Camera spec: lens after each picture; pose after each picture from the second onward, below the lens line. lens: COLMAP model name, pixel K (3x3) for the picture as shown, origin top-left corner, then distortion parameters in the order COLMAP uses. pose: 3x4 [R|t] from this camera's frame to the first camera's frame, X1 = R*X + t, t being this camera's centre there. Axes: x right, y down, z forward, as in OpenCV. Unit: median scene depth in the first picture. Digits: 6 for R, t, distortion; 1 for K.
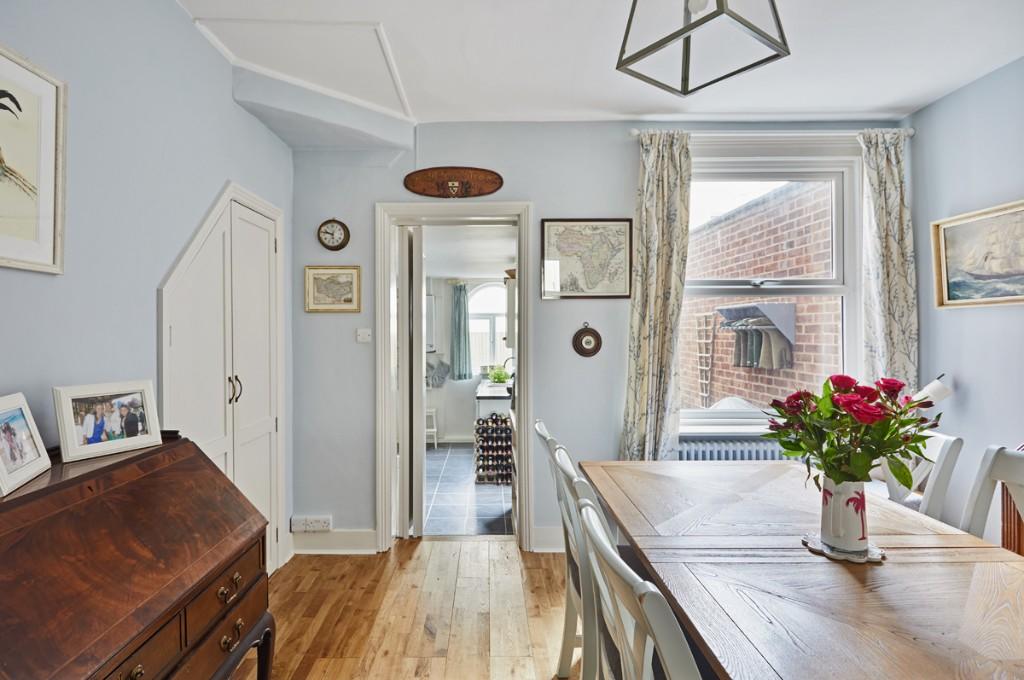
lens RADIAL K [[528.2, 0, 498.3], [0, 528.2, 327.4], [0, 0, 1]] dist [0.003643, 0.000214]
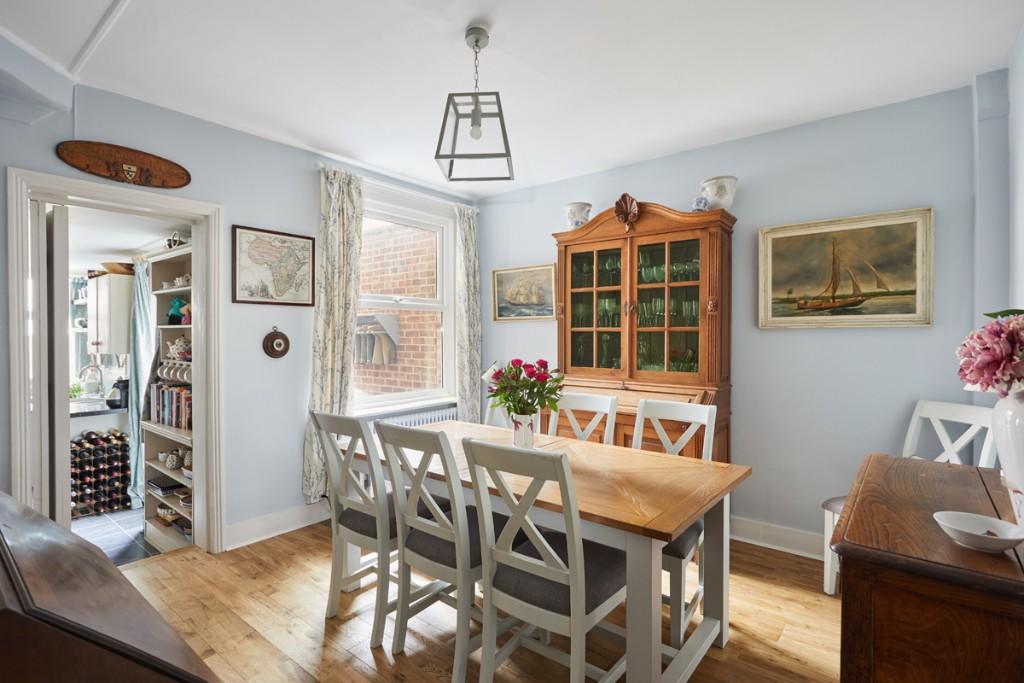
lens RADIAL K [[492.7, 0, 514.9], [0, 492.7, 338.0], [0, 0, 1]] dist [0.004116, 0.000333]
pose [[0.628156, -0.001478, 0.778086, -0.317671], [-0.007913, 0.999934, 0.008287, 0.001815], [-0.778047, -0.011362, 0.628103, -0.025529]]
